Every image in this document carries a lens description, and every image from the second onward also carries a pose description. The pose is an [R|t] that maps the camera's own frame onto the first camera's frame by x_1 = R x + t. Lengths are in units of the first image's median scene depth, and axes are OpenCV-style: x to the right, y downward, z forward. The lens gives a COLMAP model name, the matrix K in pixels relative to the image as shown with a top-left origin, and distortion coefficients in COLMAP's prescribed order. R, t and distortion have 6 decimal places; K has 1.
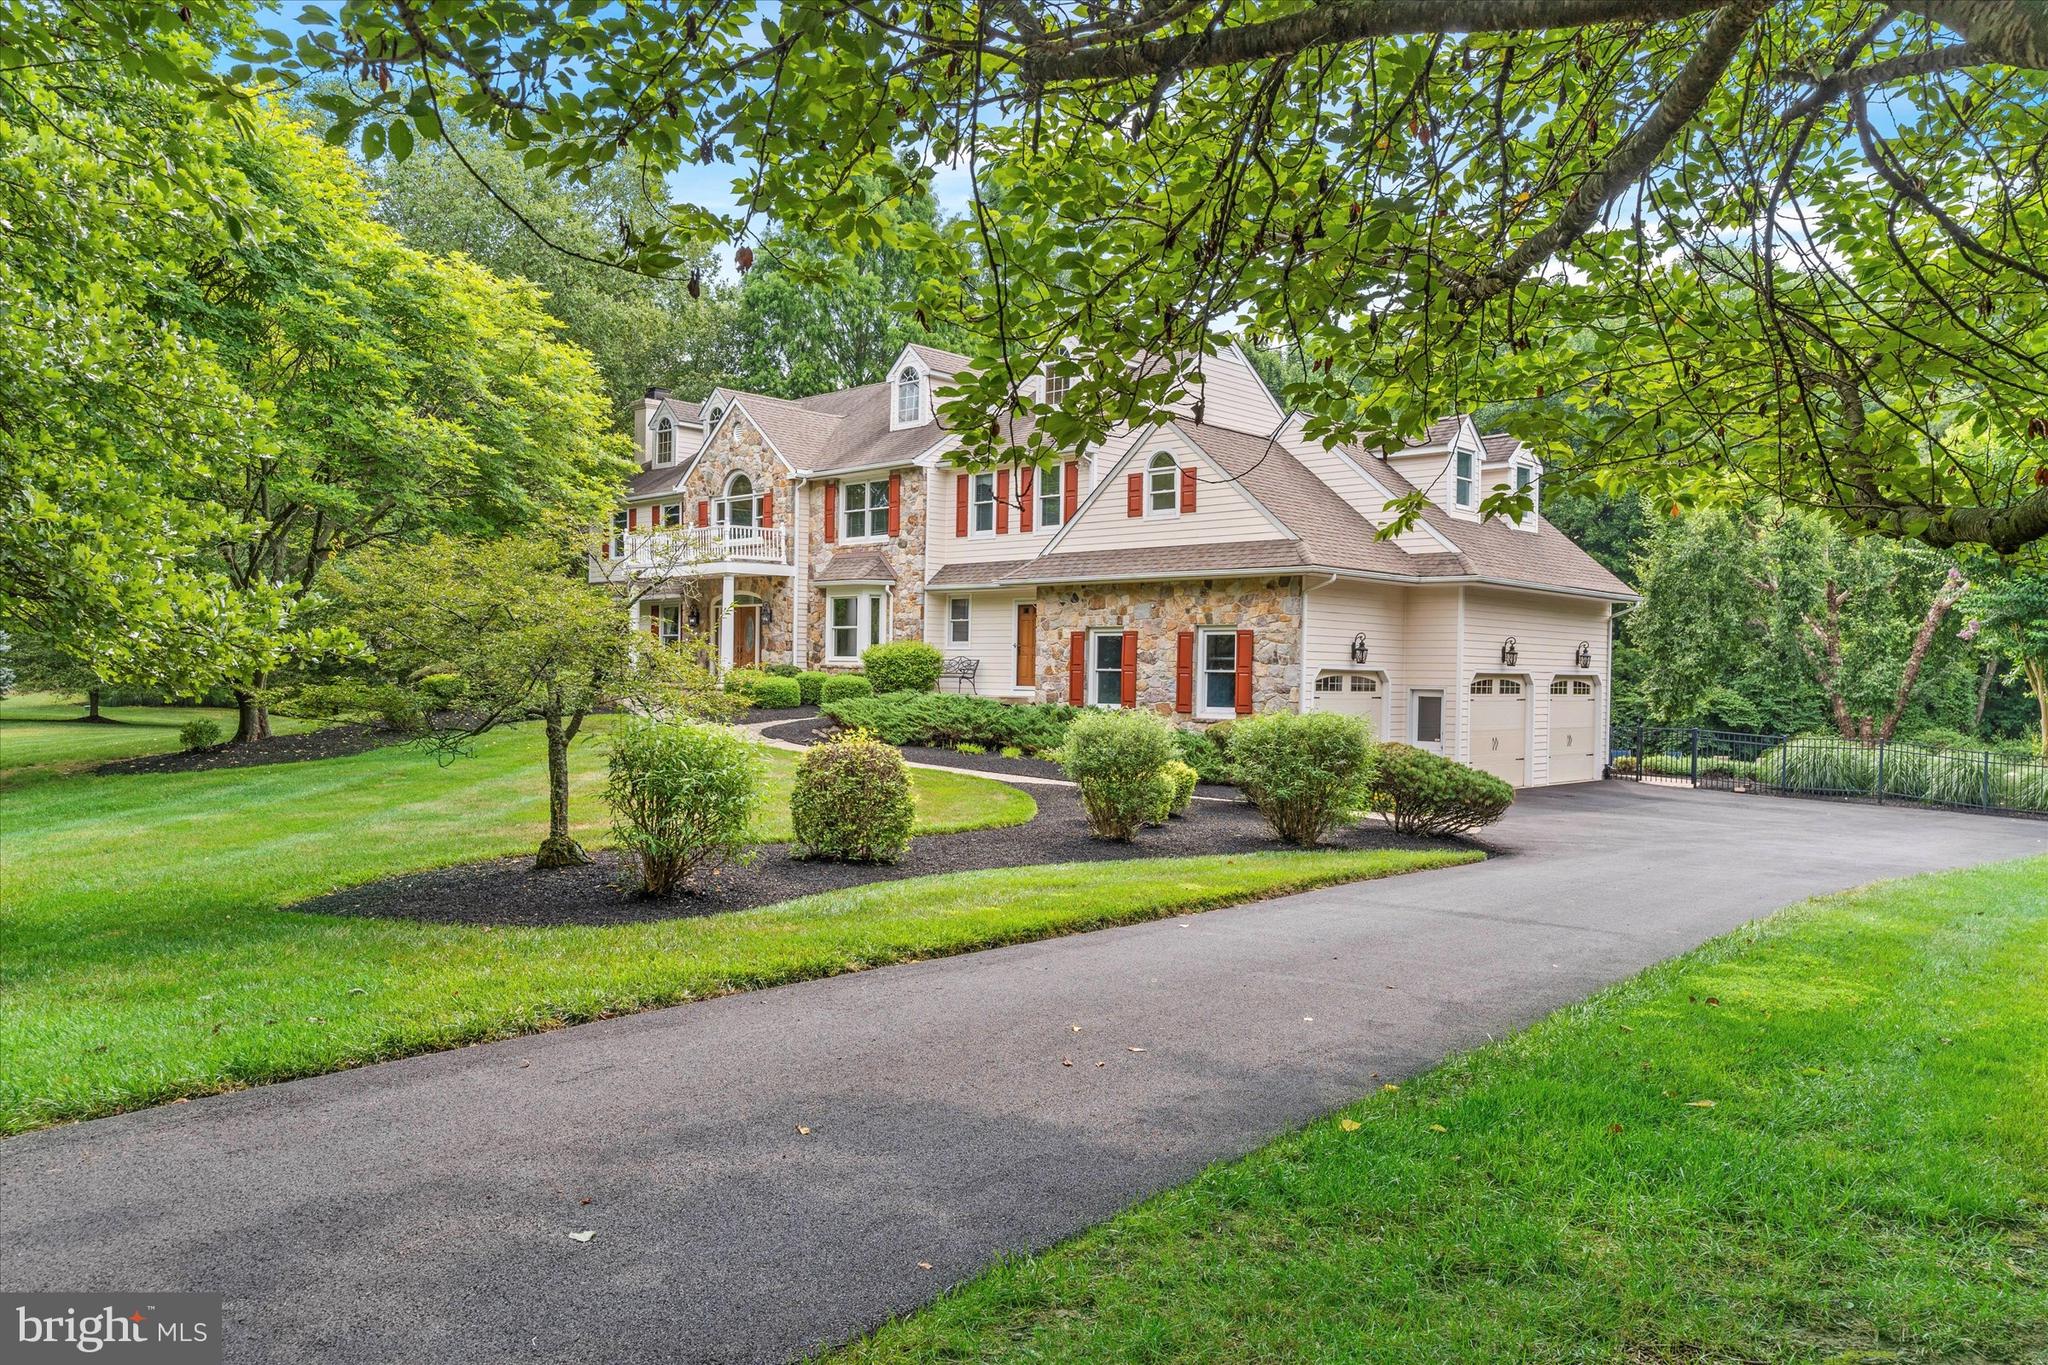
lens RADIAL K [[1504.0, 0, 1024.2], [0, 1504.0, 681.6], [0, 0, 1]] dist [-0.000643, -0.001014]
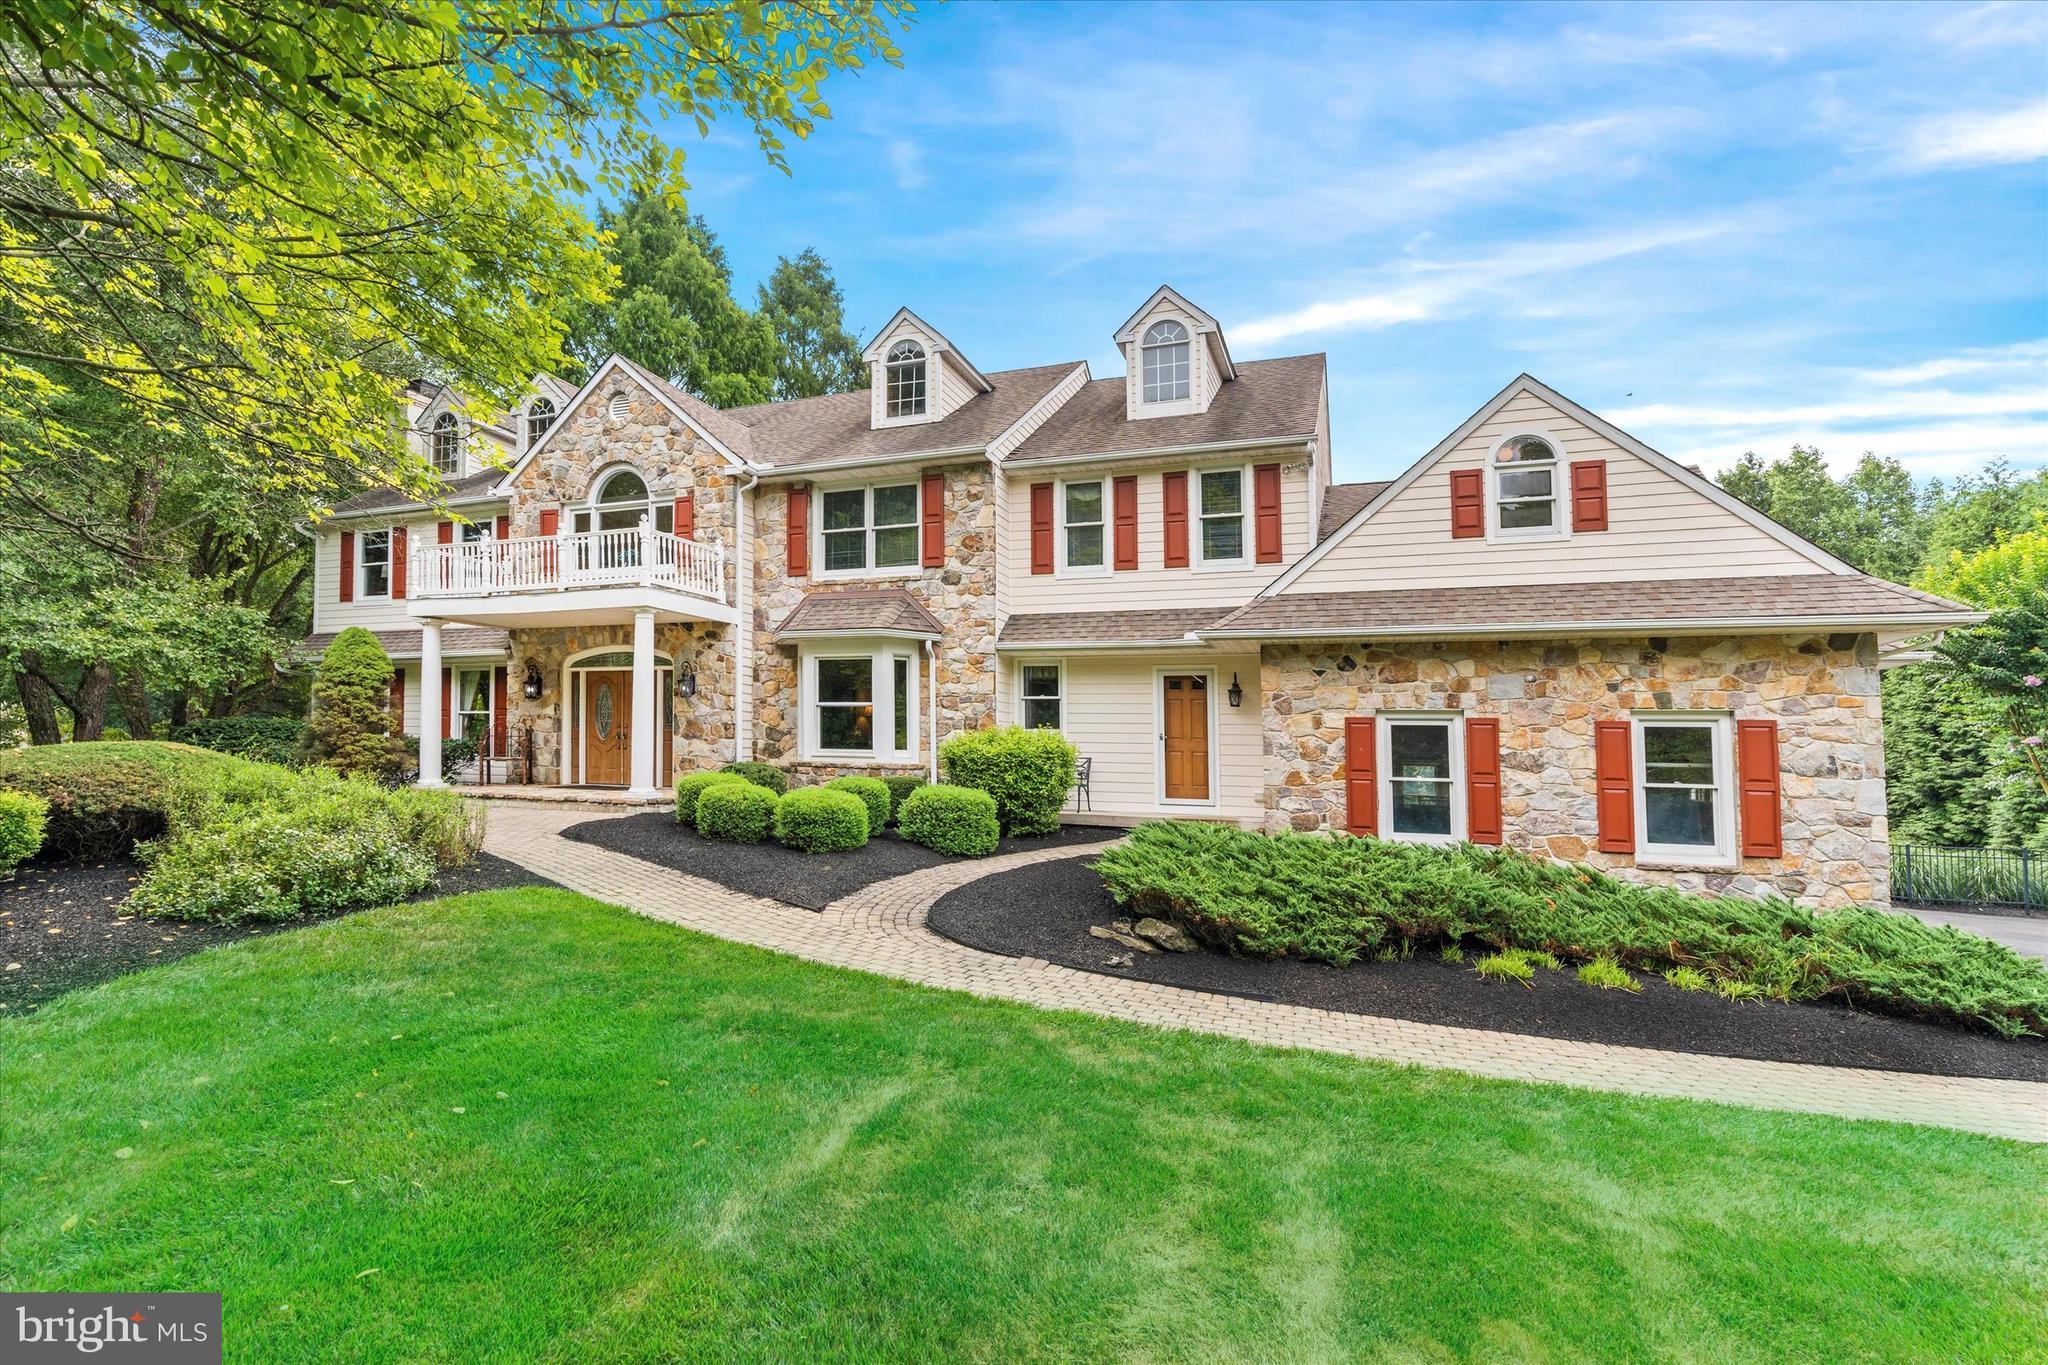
lens RADIAL K [[920.1, 0, 1013.3], [0, 920.1, 729.1], [0, 0, 1]] dist [-0.011477, 0.000004]
pose [[0.907113, 0.016071, 0.420581, -0.224700], [-0.004448, 0.999581, -0.028603, -0.014890], [-0.420864, 0.024075, 0.906804, 0.632197]]
